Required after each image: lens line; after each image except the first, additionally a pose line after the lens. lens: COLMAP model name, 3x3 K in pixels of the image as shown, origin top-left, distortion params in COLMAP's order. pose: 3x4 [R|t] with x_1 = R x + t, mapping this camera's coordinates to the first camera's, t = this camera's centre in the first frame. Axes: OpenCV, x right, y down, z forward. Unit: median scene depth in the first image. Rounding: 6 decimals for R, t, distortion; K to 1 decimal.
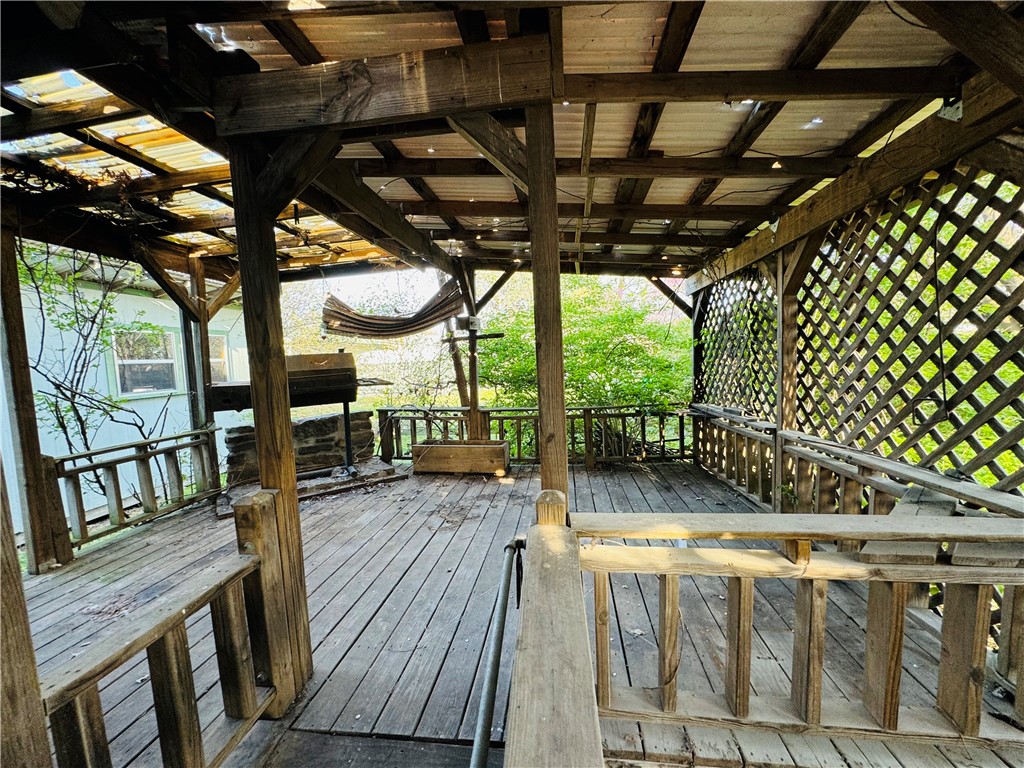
lens RADIAL K [[408.9, 0, 512.7], [0, 408.9, 381.9], [0, 0, 1]] dist [-0.002371, 0.000371]
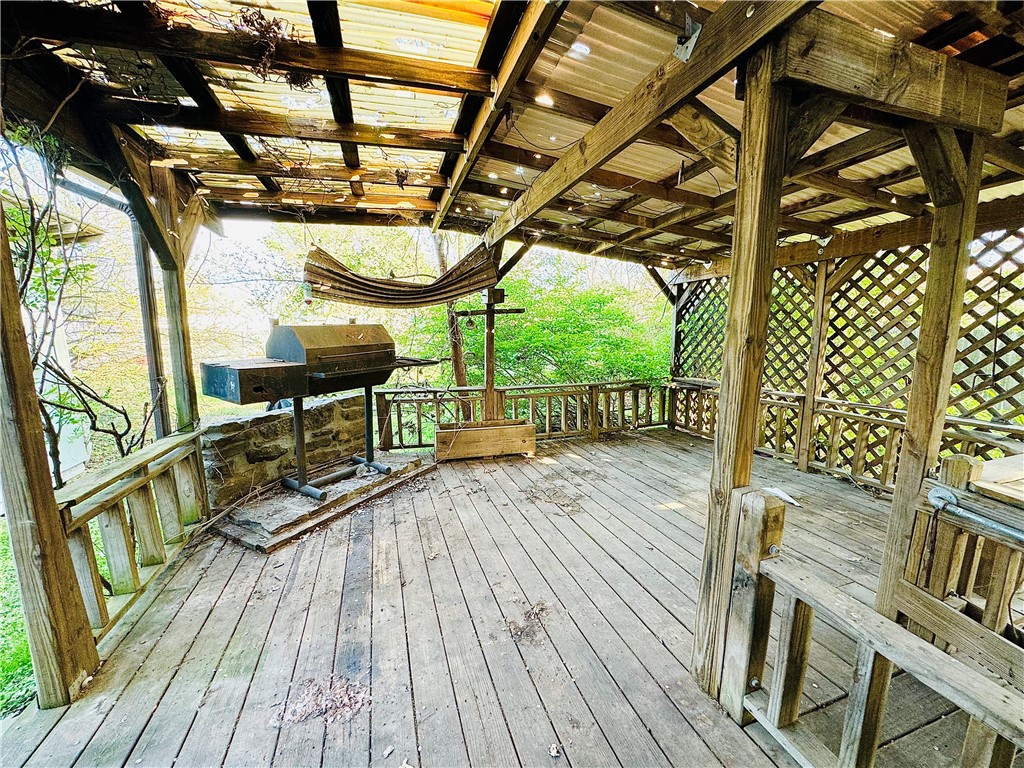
lens RADIAL K [[408.9, 0, 512.7], [0, 408.9, 381.4], [0, 0, 1]] dist [-0.002371, 0.000371]
pose [[0.900421, -0.025480, 0.434273, -0.506152], [-0.002629, 0.997946, 0.064003, -0.010600], [-0.435012, -0.058771, 0.898505, 0.146047]]
